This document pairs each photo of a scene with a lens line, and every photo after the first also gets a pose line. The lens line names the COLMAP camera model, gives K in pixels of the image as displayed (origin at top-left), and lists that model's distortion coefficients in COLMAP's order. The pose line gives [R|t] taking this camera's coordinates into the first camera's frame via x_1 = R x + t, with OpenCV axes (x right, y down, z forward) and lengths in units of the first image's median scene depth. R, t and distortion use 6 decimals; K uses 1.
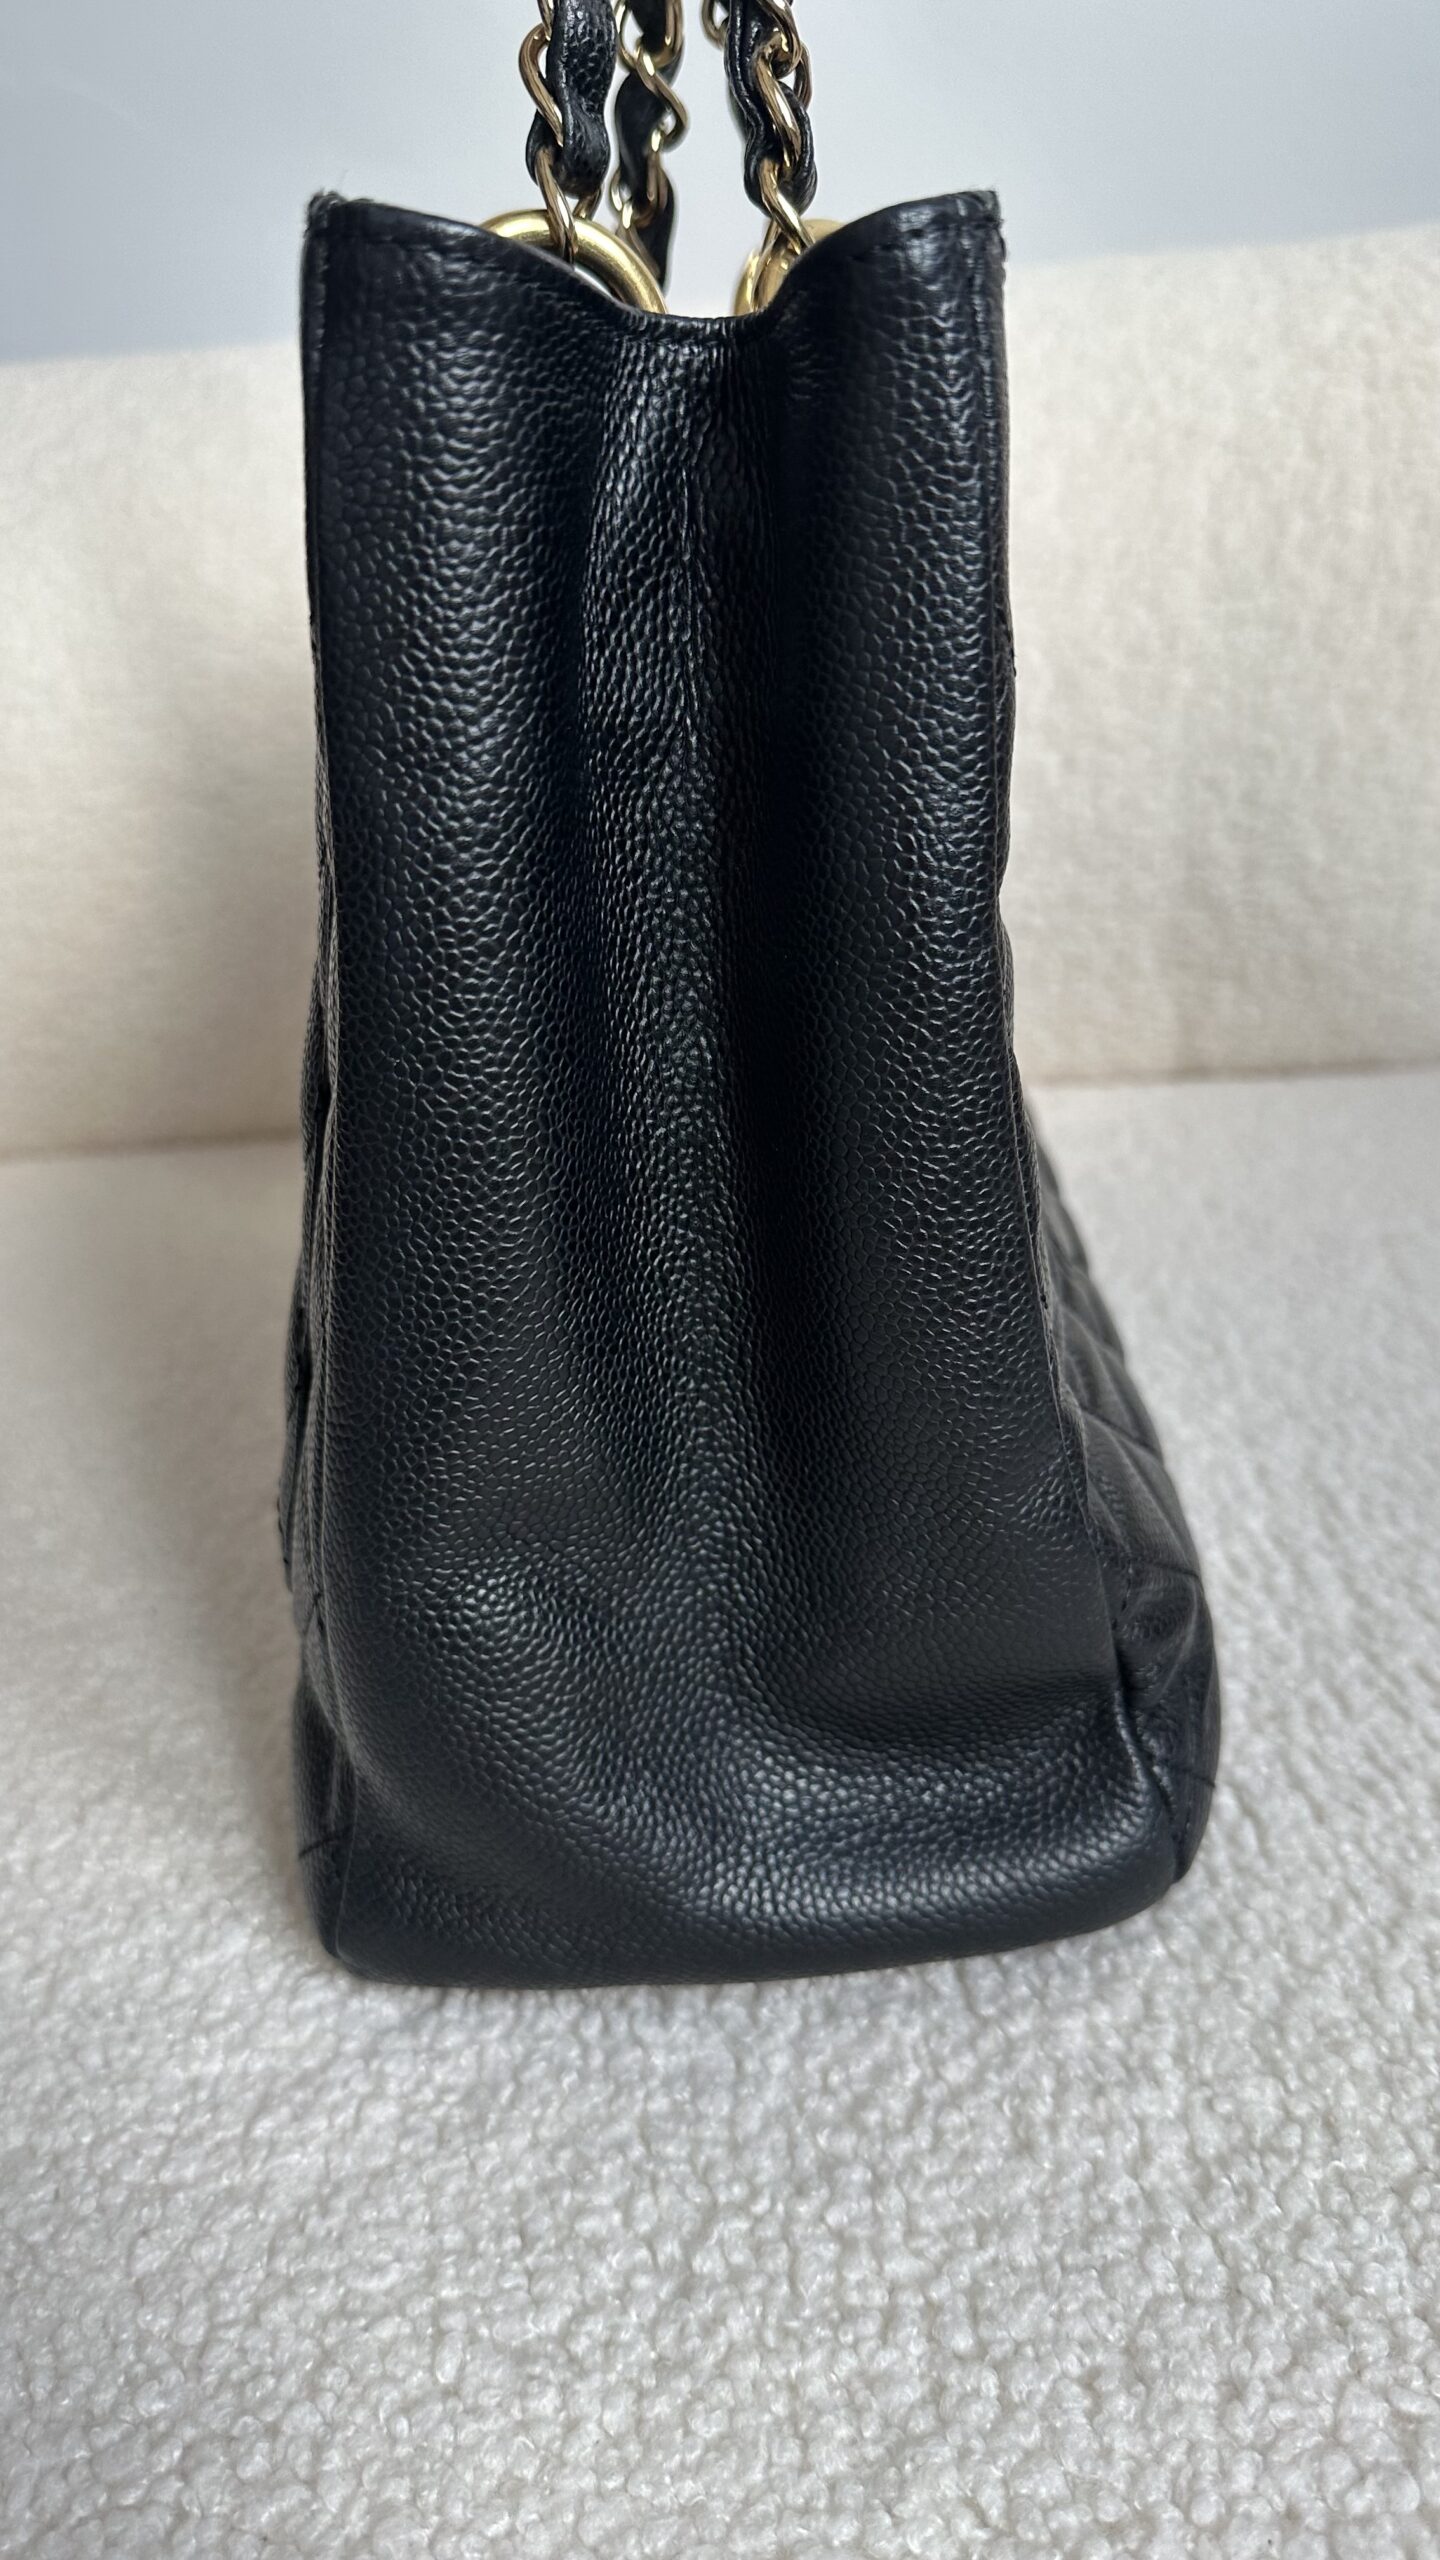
lens RADIAL K [[1677.5, 0, 615.0], [0, 1677.5, 1278.5], [0, 0, 1]] dist [-0.008047, -0.002215]
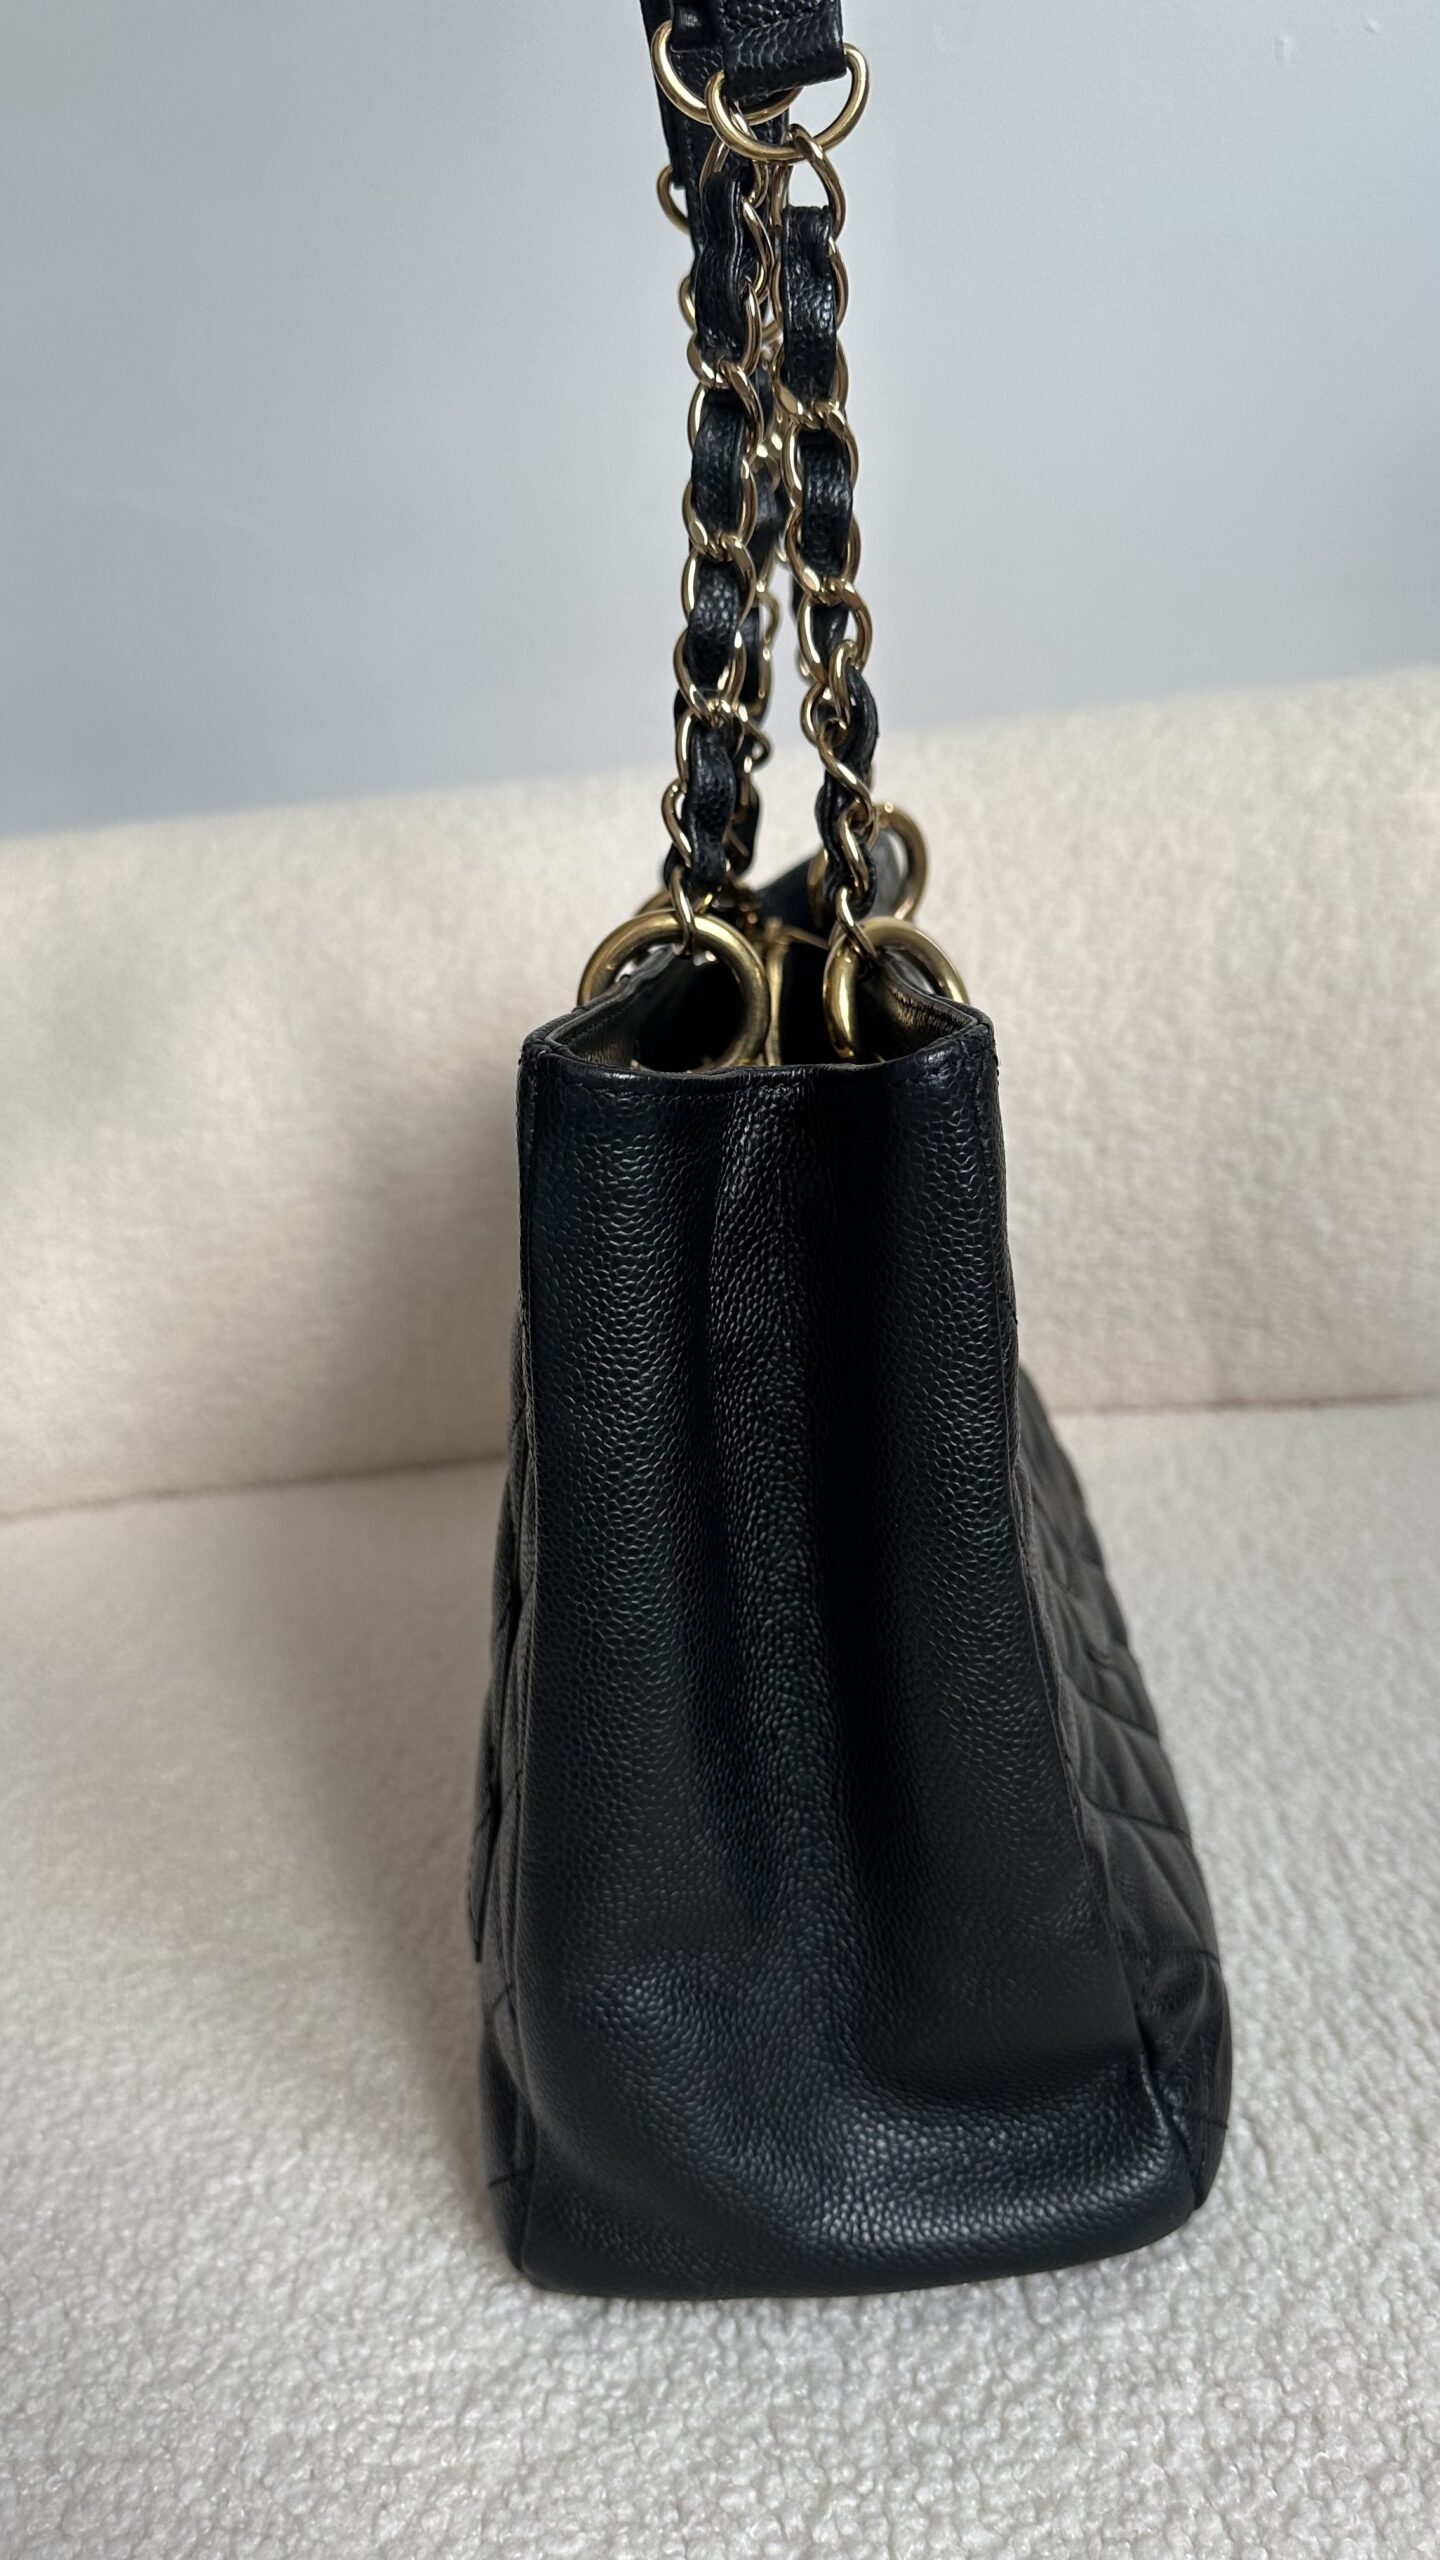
lens RADIAL K [[1693.6, 0, 648.5], [0, 1693.6, 1285.9], [0, 0, 1]] dist [0.003379, -0.002058]
pose [[0.999423, -0.015622, -0.030161, -0.023758], [0.012254, 0.993991, -0.108774, -0.207796], [0.031679, 0.108341, 0.993609, -0.373114]]
